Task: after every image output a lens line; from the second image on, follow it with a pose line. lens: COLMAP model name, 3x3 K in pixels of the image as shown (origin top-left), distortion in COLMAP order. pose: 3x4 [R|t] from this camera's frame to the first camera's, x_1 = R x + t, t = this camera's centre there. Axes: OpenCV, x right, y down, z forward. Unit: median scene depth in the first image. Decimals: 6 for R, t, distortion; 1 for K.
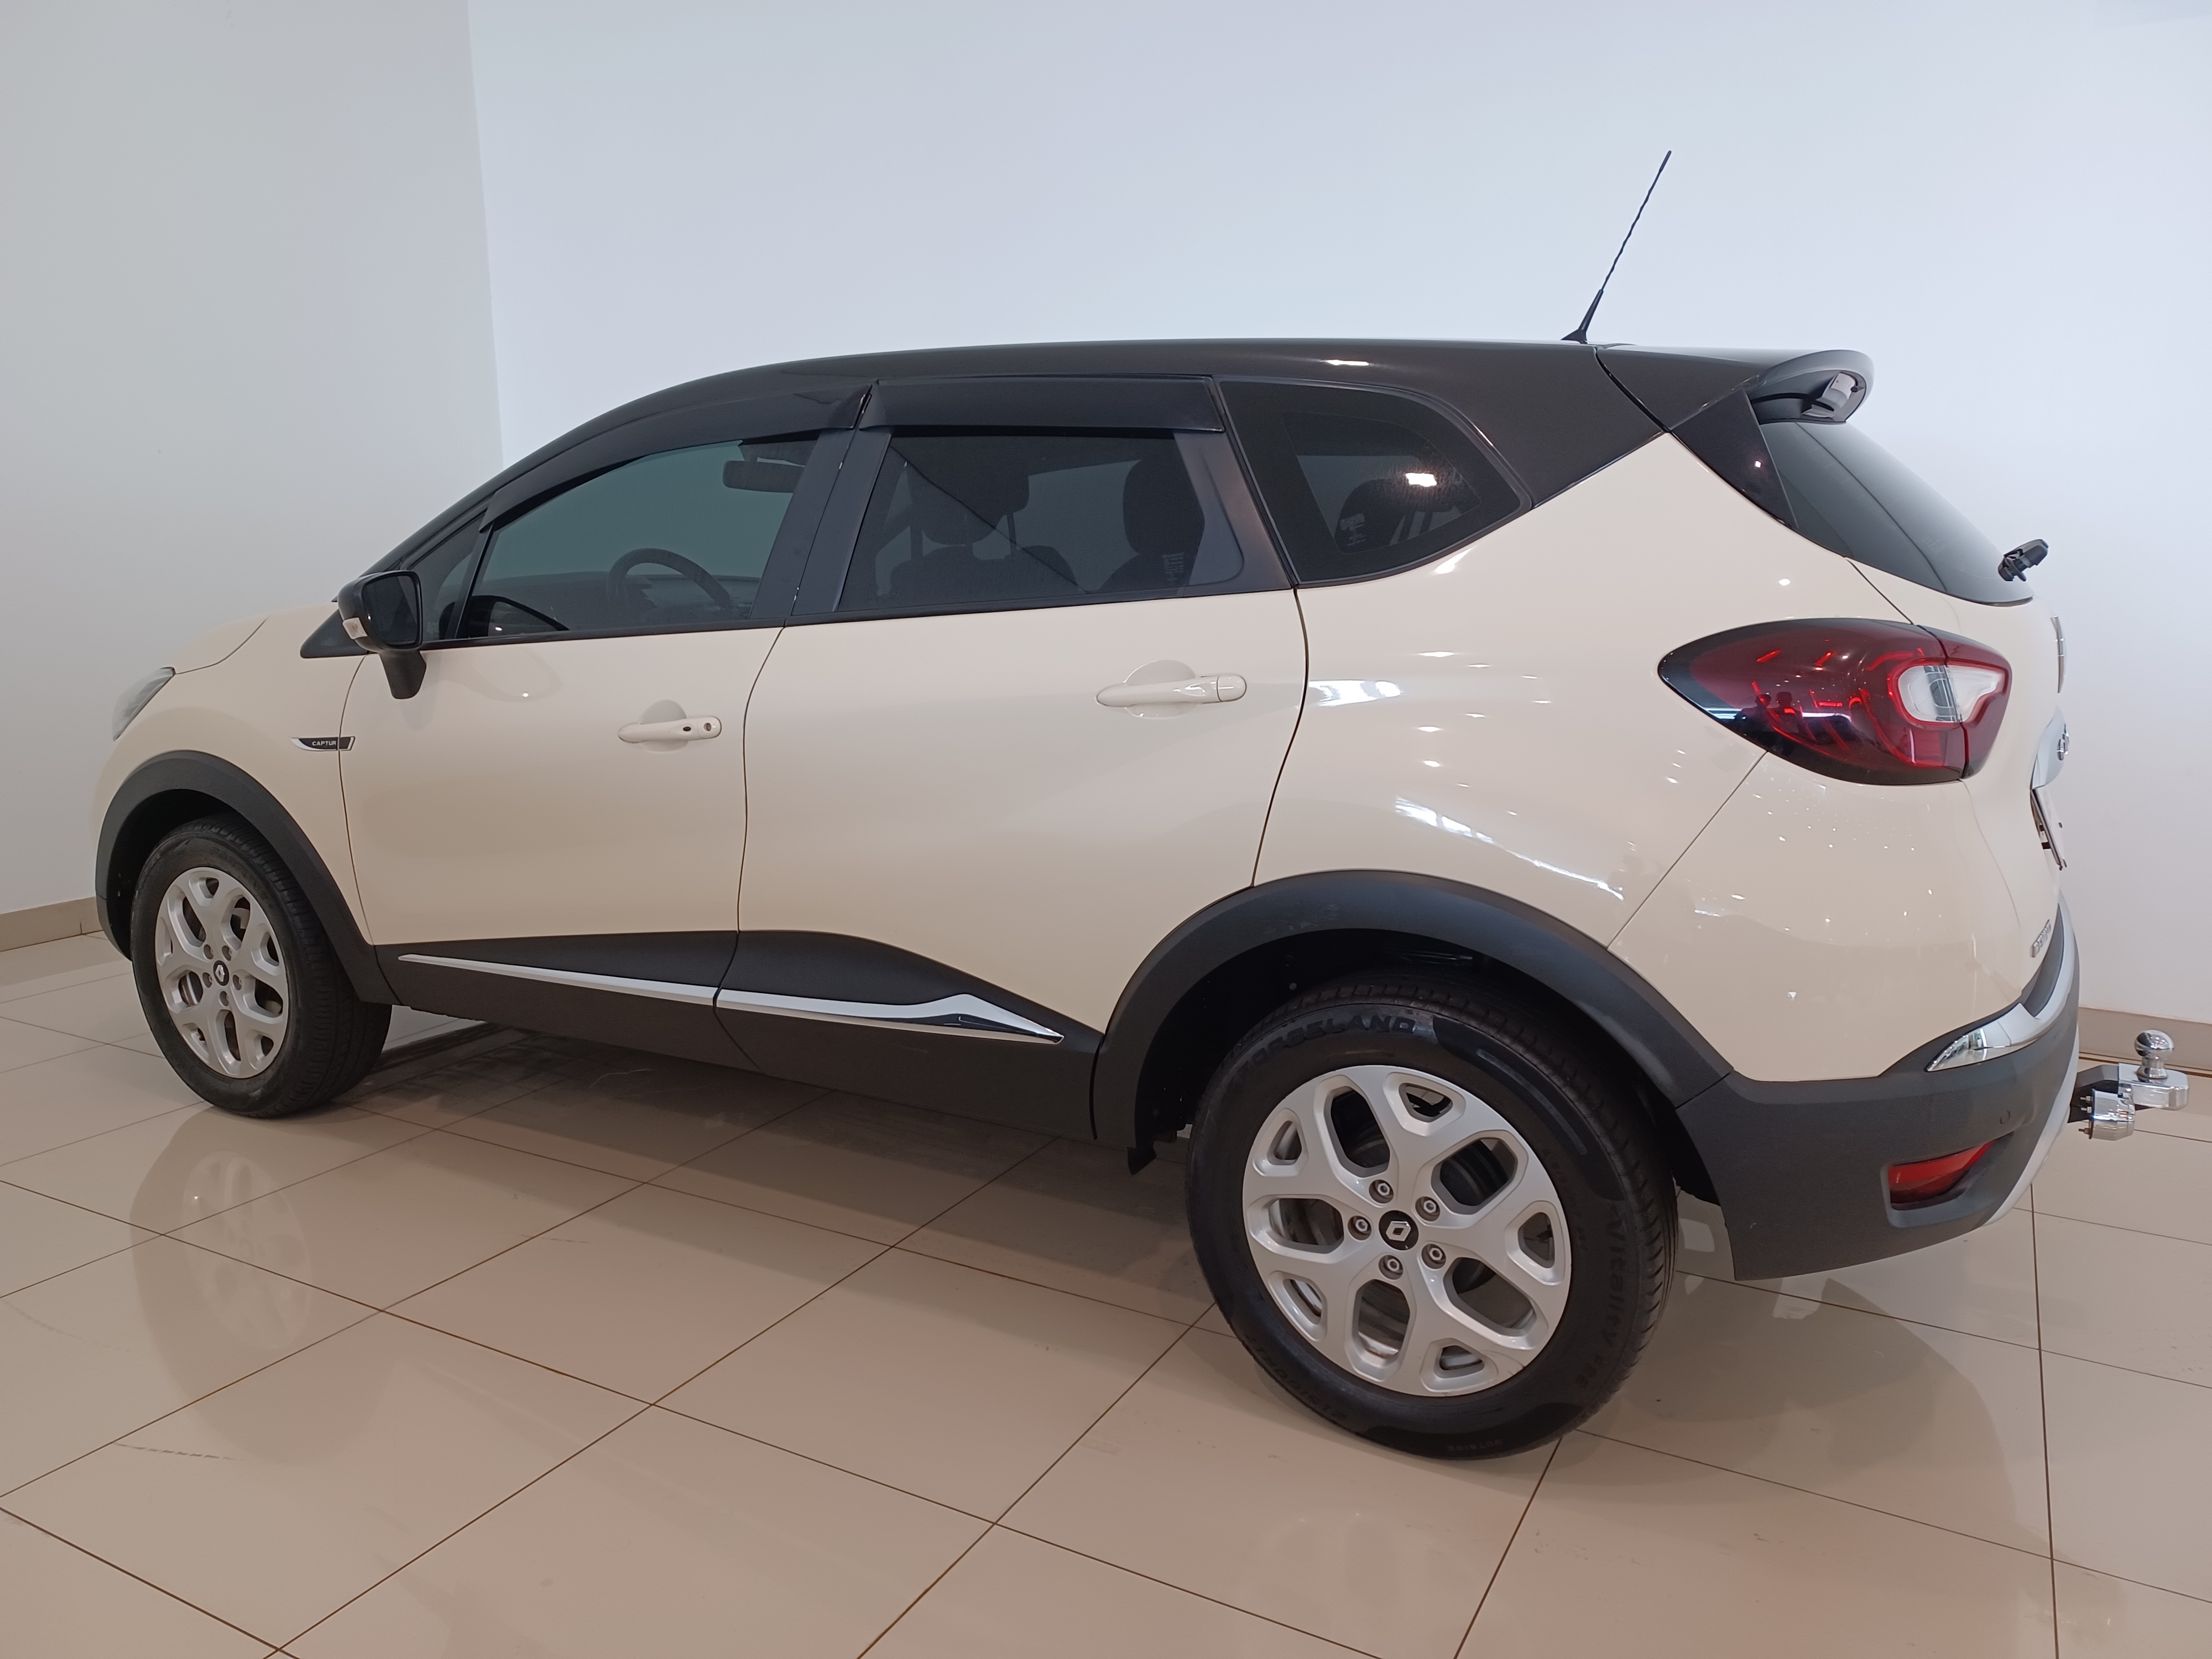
lens RADIAL K [[1600.8, 0, 1106.0], [0, 1600.8, 829.5], [0, 0, 1]] dist [0.000925, 0.000290]
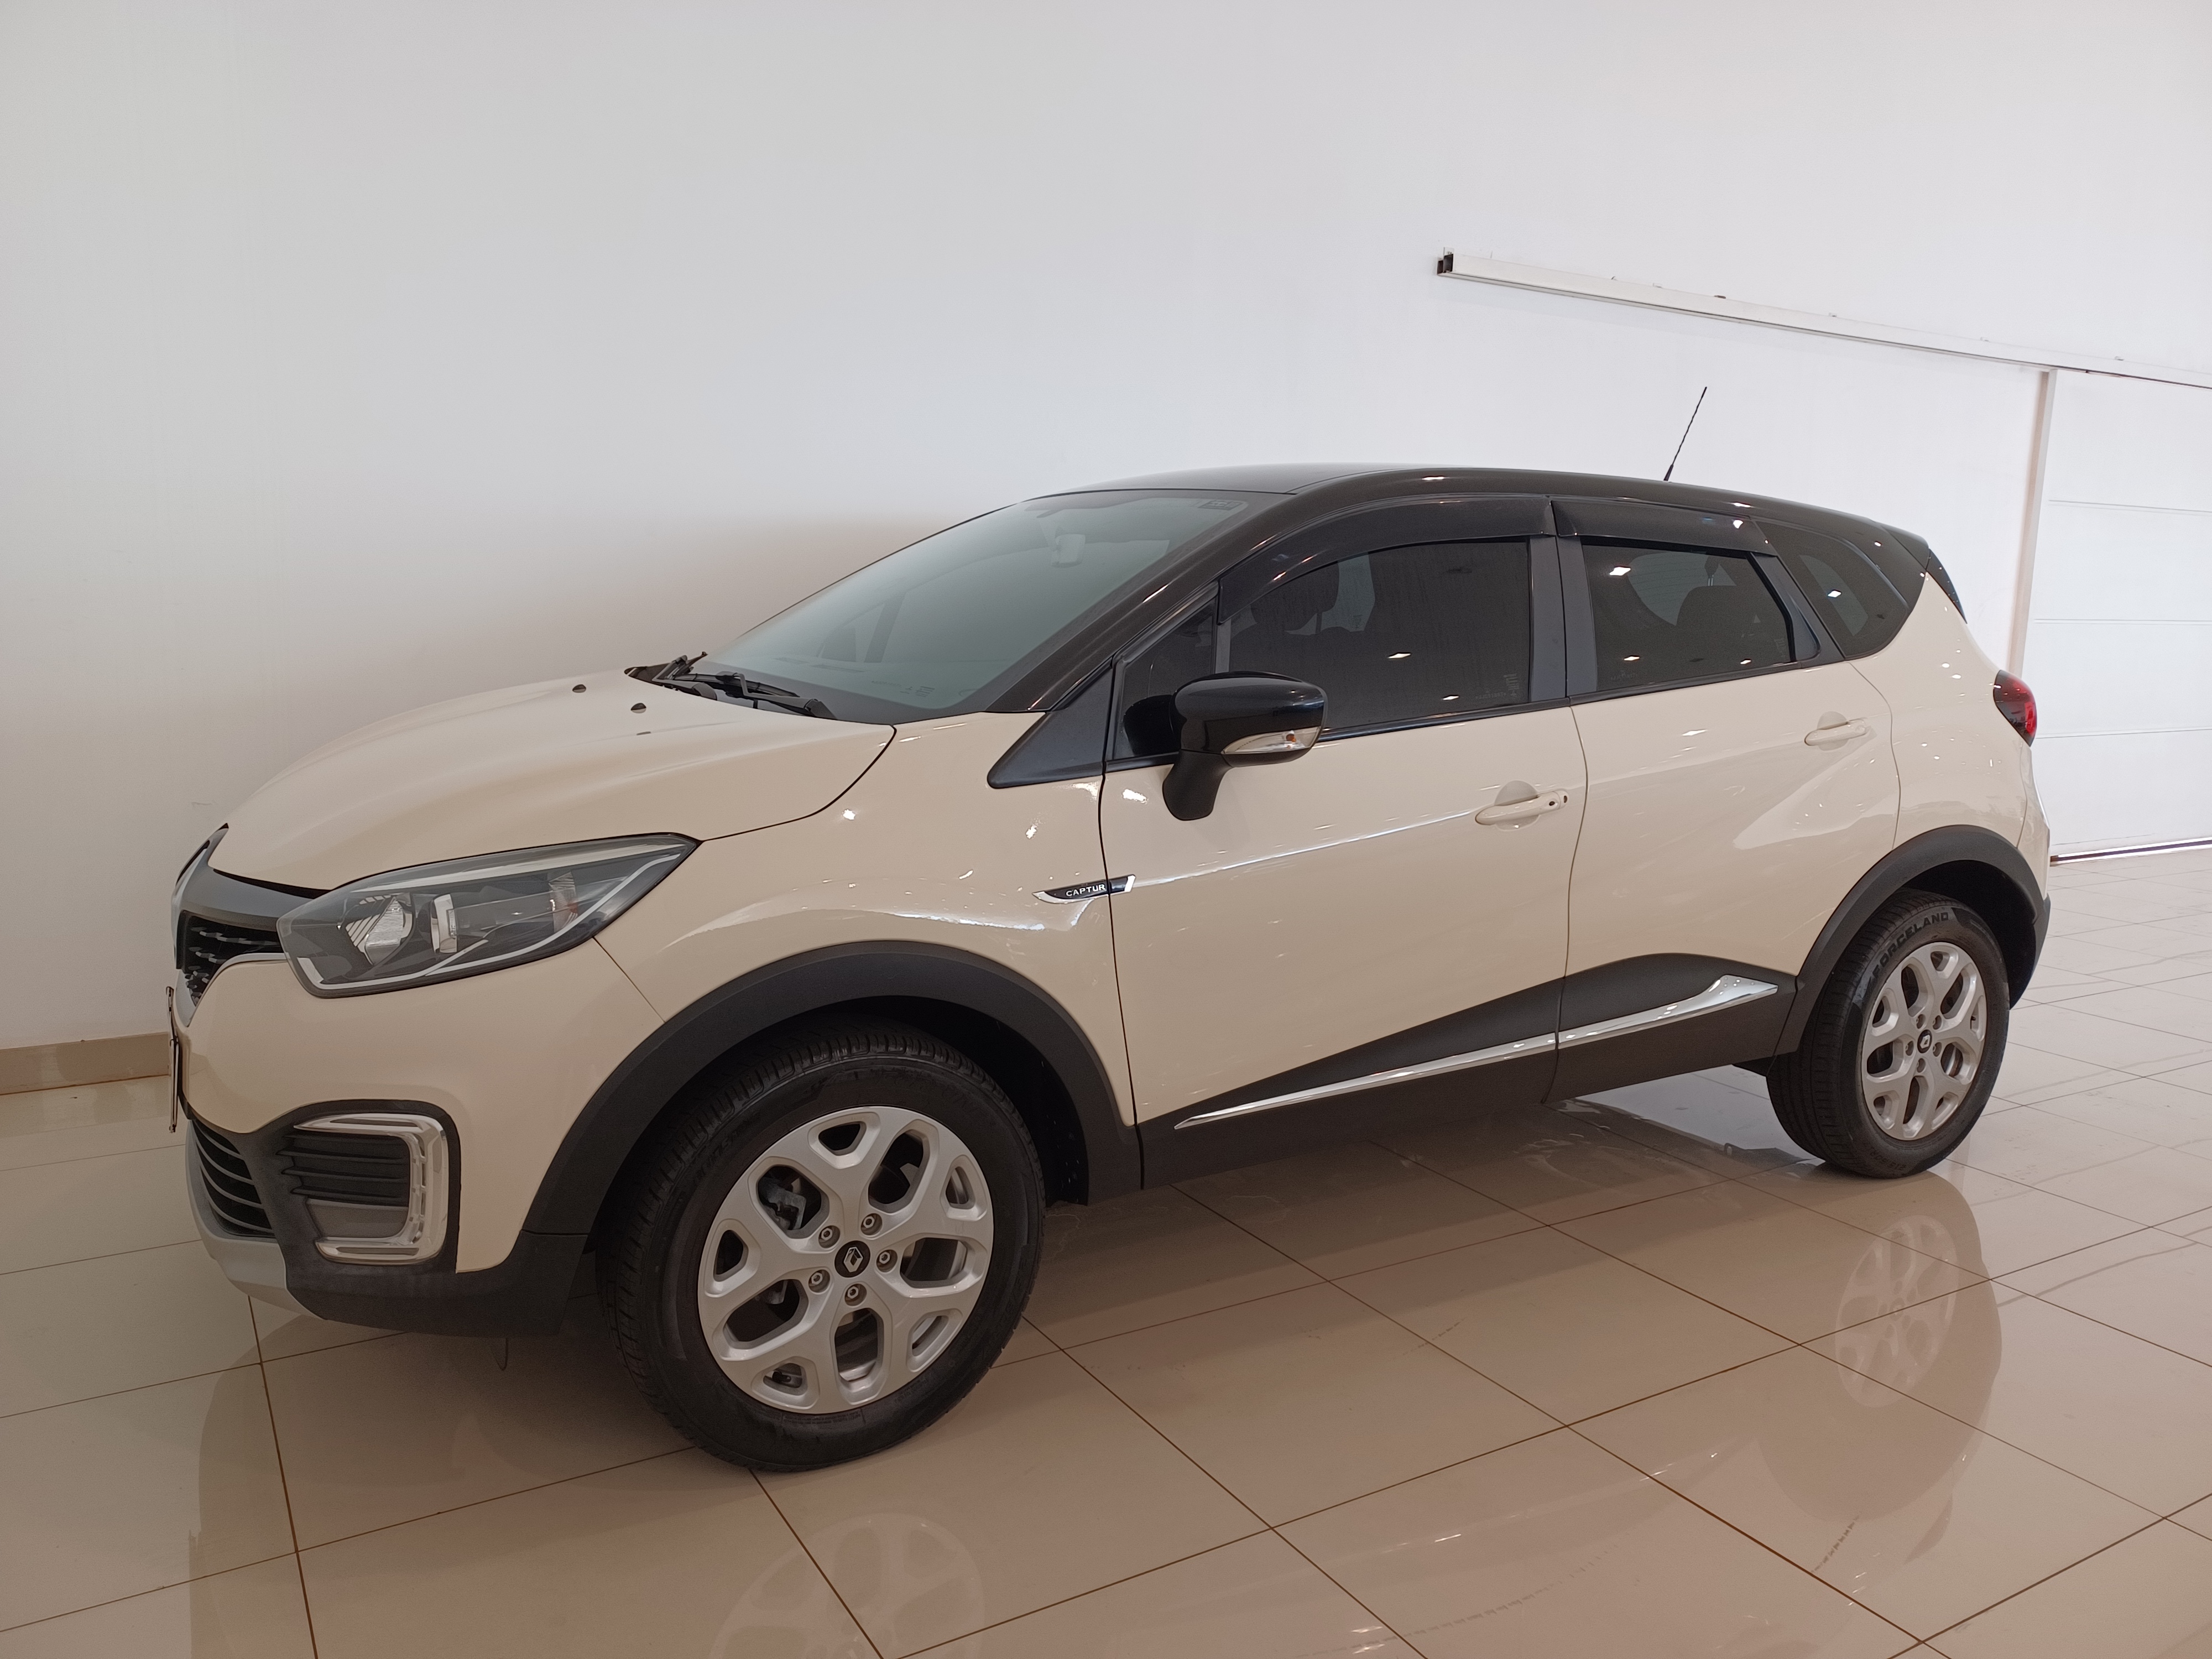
lens RADIAL K [[1633.3, 0, 1106.0], [0, 1633.3, 829.5], [0, 0, 1]] dist [0.001078, 0.000153]
pose [[0.505480, -0.122760, 0.854061, -1.200416], [0.135799, 0.988810, 0.061755, -0.135522], [-0.852085, 0.084765, 0.516494, 0.593527]]
